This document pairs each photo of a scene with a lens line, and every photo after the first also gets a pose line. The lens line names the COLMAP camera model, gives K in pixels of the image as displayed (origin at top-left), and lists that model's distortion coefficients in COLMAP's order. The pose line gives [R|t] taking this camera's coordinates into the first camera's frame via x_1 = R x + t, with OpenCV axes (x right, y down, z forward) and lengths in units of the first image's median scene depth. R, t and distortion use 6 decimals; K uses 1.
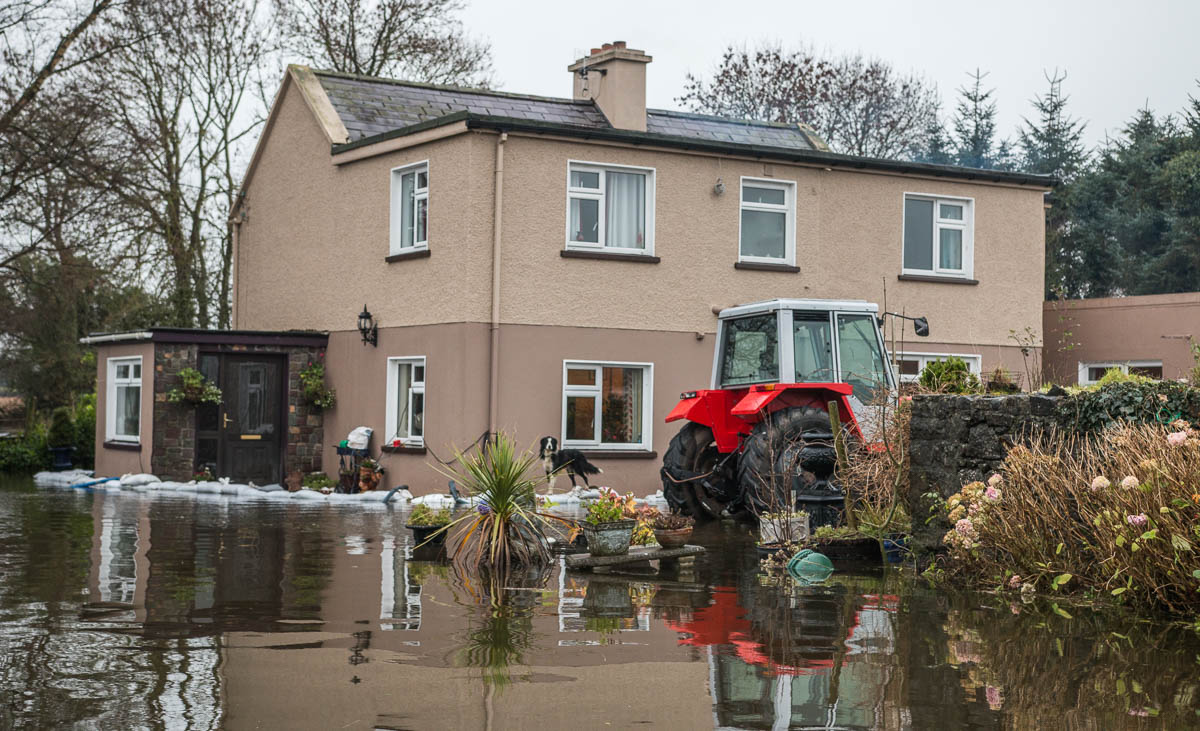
lens RADIAL K [[1953.8, 0, 600.5], [0, 1953.8, 361.5], [0, 0, 1]] dist [0.021877, 0.000000]
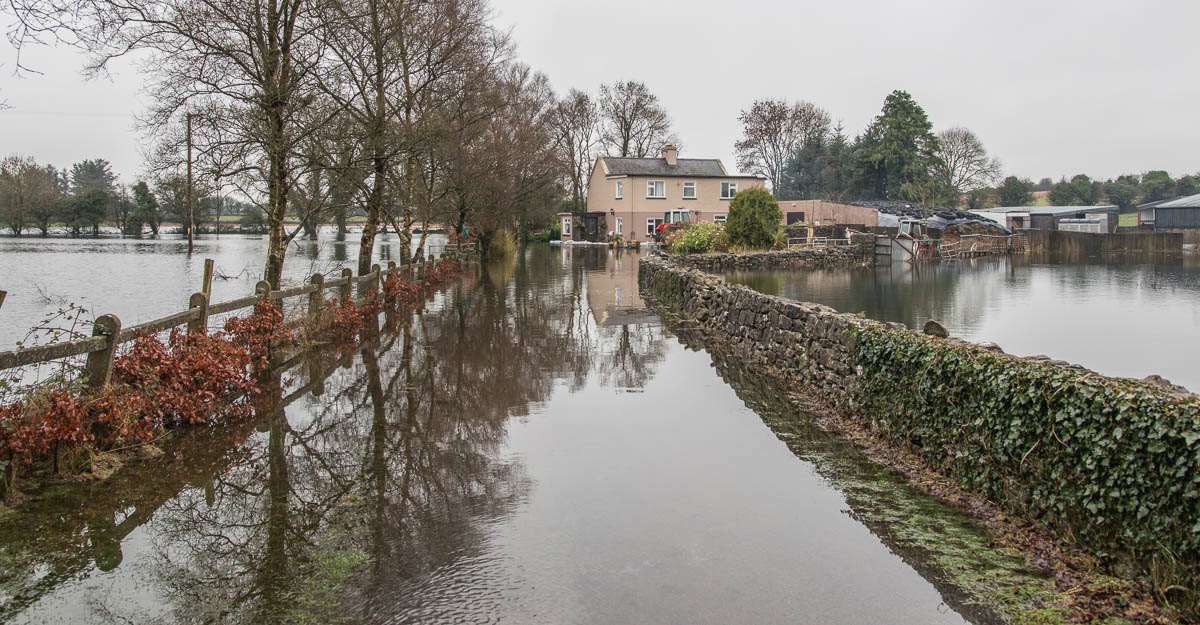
lens RADIAL K [[1018.4, 0, 602.8], [0, 1018.4, 313.2], [0, 0, 1]] dist [-0.001646, -0.000260]
pose [[0.983417, 0.003627, -0.181323, 0.333960], [0.016913, 0.993609, 0.111604, -0.050358], [0.180569, -0.112820, 0.977070, -1.613096]]
